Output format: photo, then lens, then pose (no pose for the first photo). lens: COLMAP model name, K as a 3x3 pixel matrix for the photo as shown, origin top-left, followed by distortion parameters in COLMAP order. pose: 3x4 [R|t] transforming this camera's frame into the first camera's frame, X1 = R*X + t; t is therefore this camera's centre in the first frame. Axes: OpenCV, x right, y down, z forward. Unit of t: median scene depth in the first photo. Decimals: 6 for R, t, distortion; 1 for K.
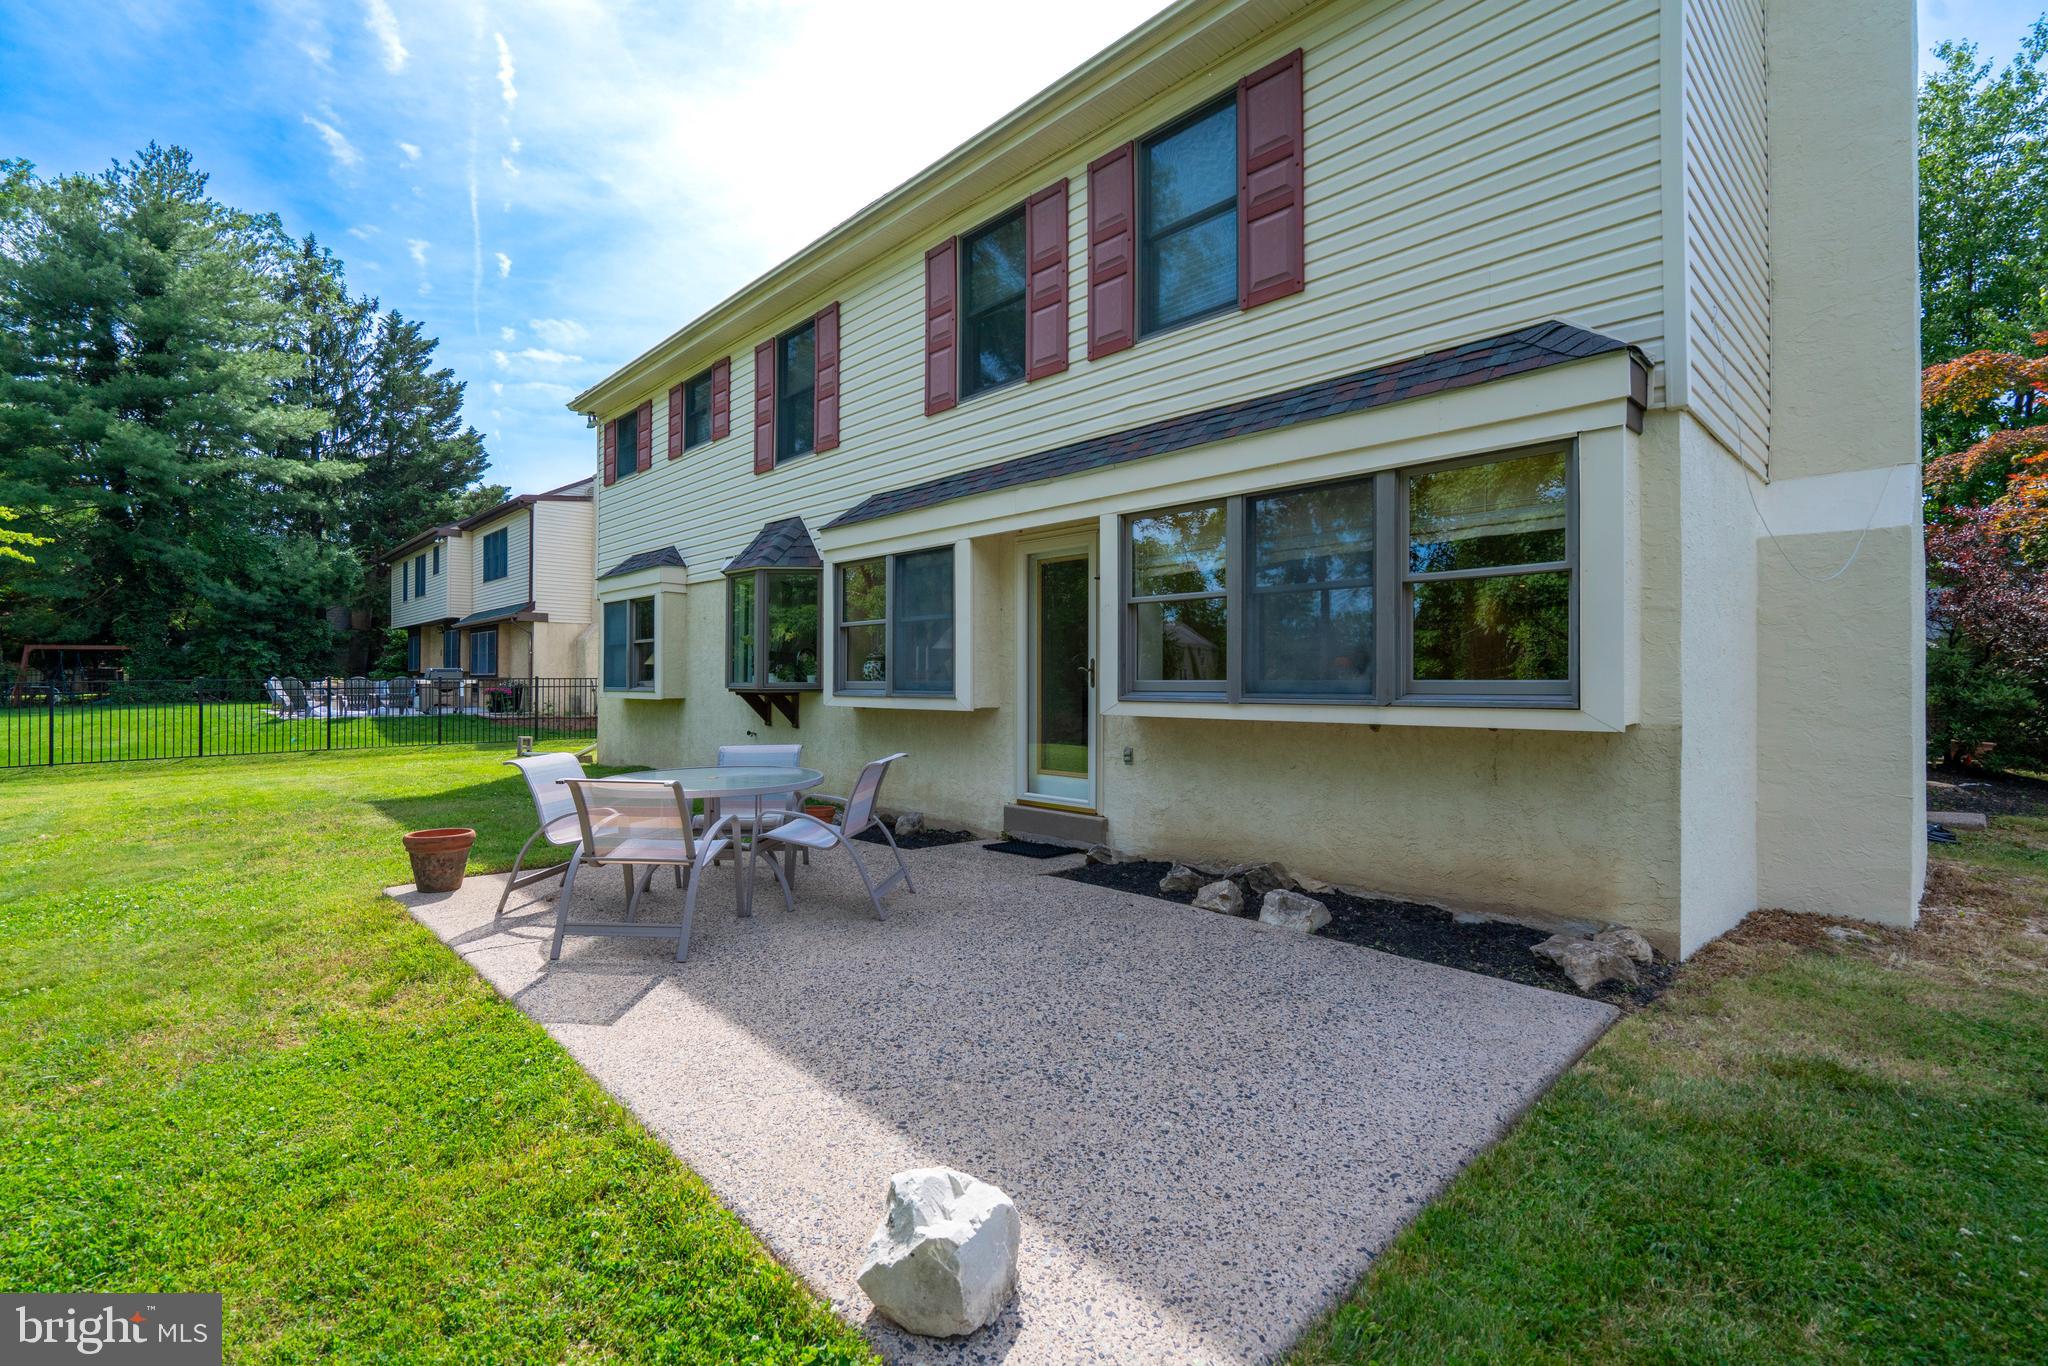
lens RADIAL K [[933.3, 0, 1014.4], [0, 933.3, 680.0], [0, 0, 1]] dist [-0.015430, 0.005137]
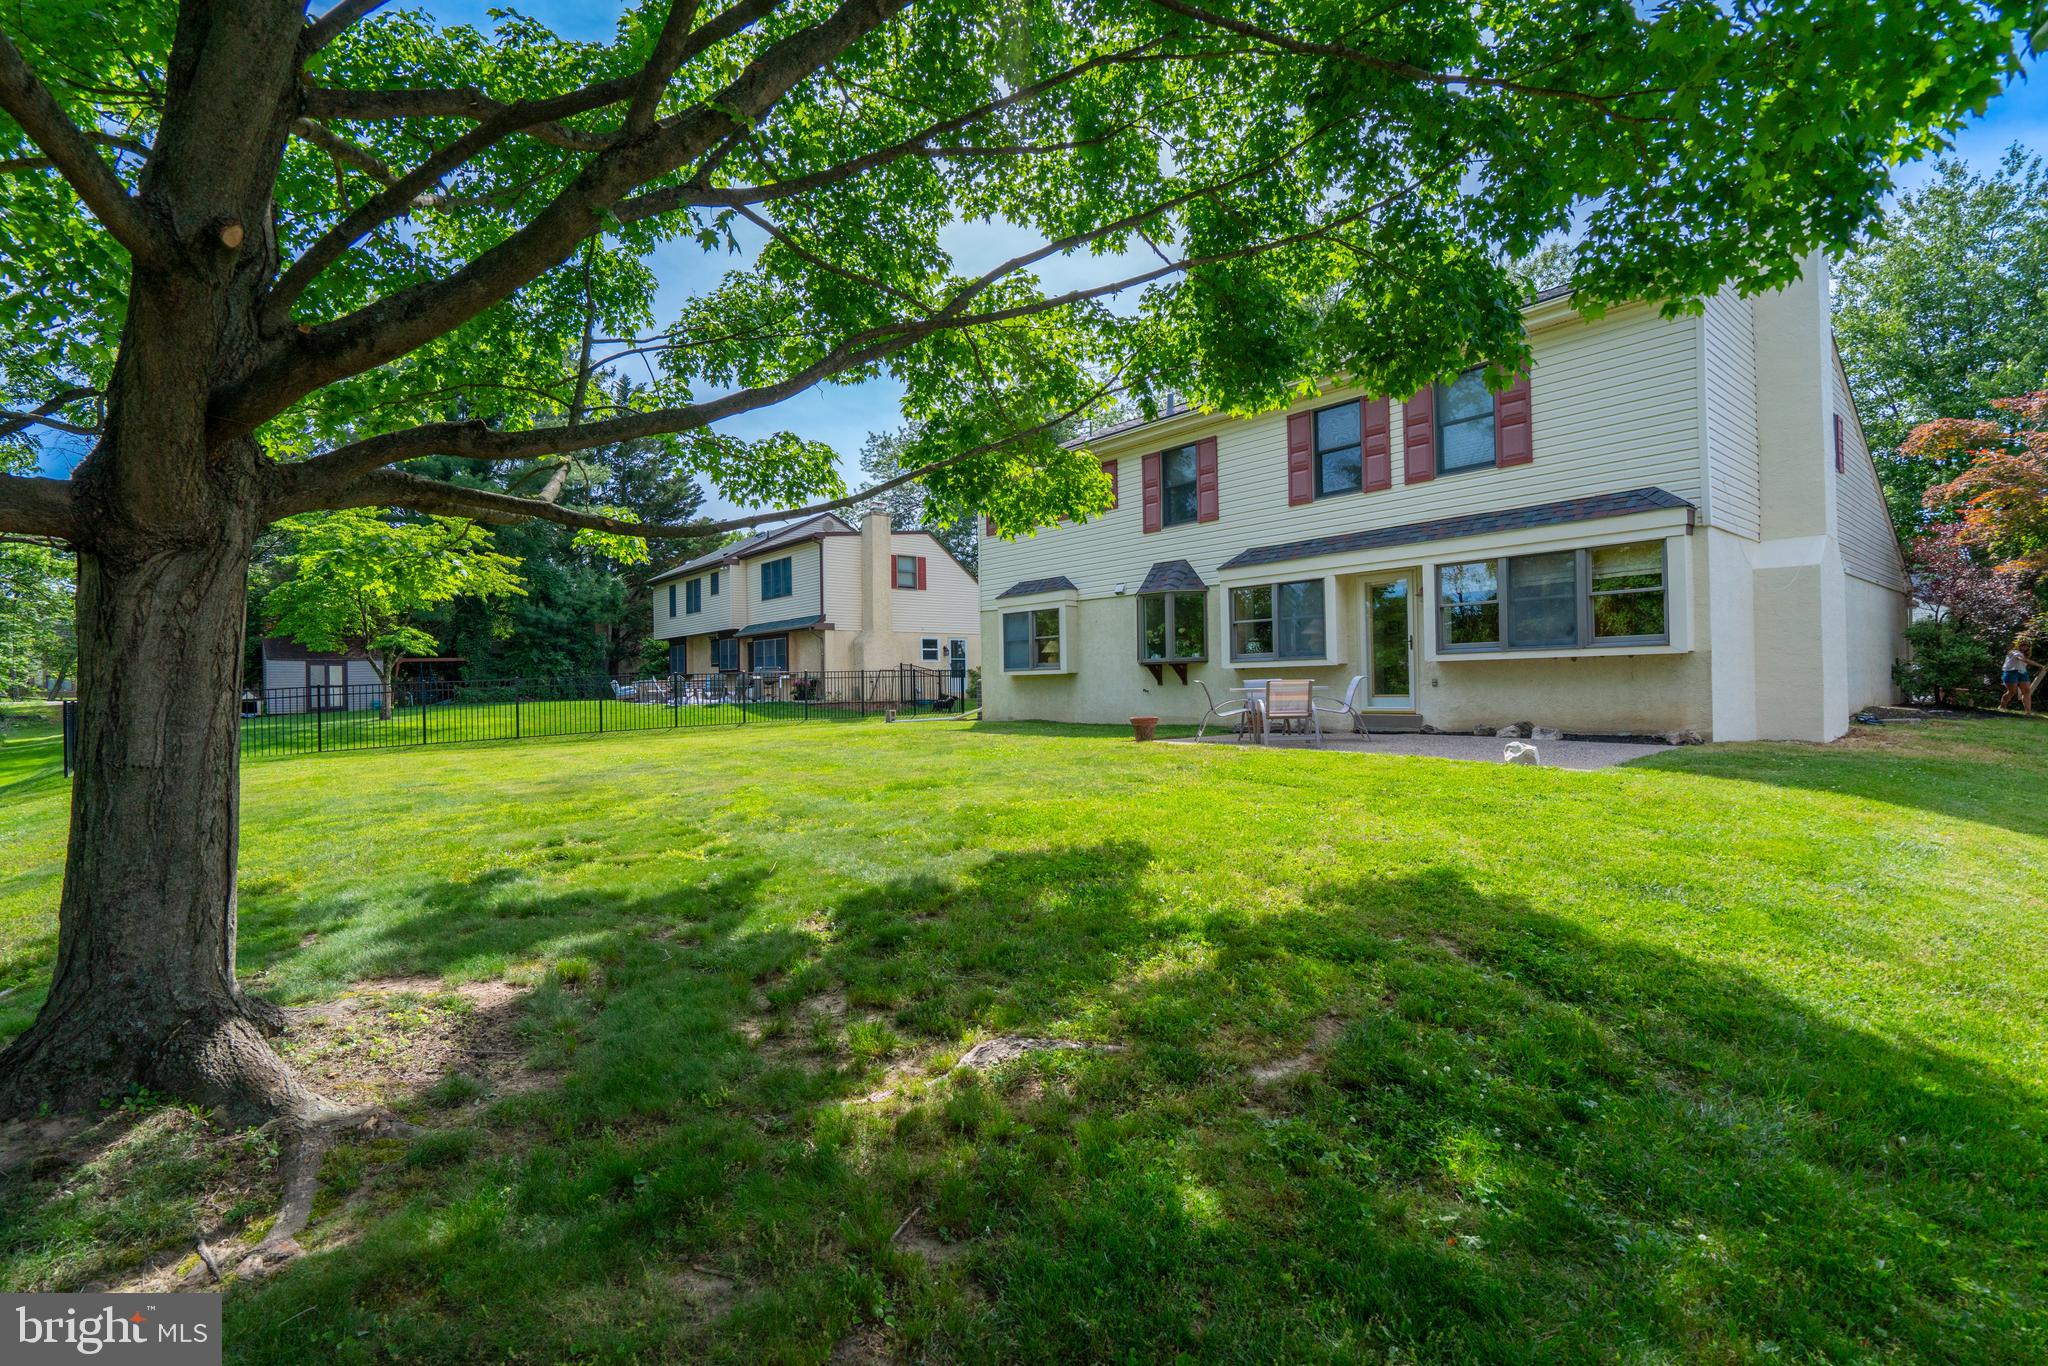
lens RADIAL K [[933.3, 0, 1016.0], [0, 933.3, 675.6], [0, 0, 1]] dist [-0.015430, 0.005137]
pose [[0.997822, -0.022351, -0.062064, -0.593797], [0.021967, 0.999735, -0.006869, 0.054050], [0.062201, 0.005491, 0.998049, -0.956425]]
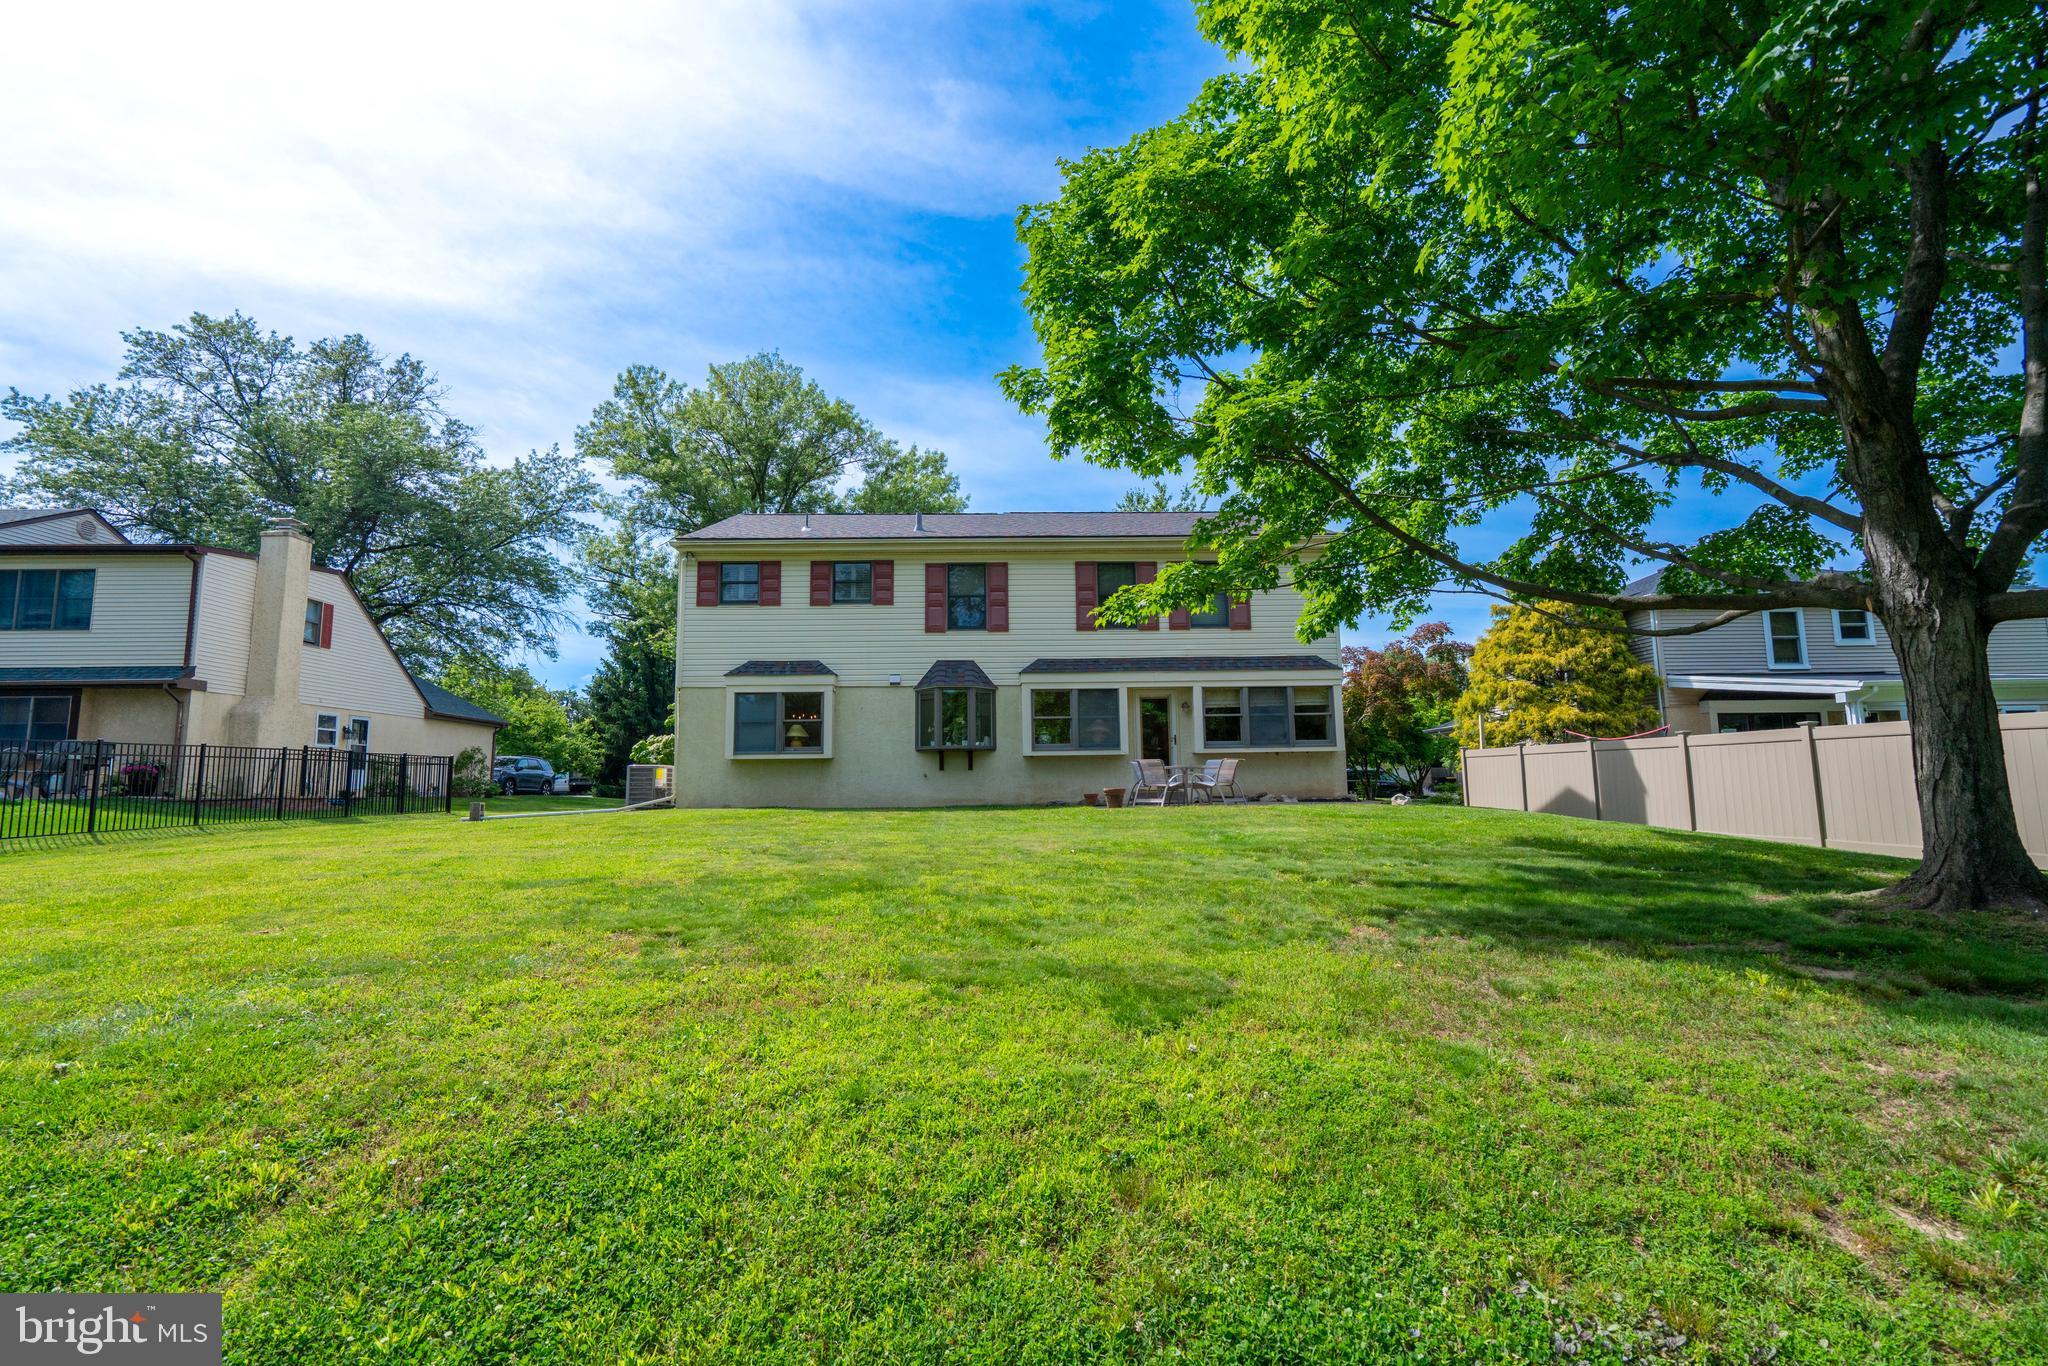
lens RADIAL K [[933.3, 0, 1009.3], [0, 933.3, 676.6], [0, 0, 1]] dist [-0.015430, 0.005137]
pose [[0.668607, 0.075668, 0.739756, -2.215302], [0.012209, 0.993558, -0.112664, 0.108697], [-0.743515, 0.084359, 0.663376, -0.484877]]
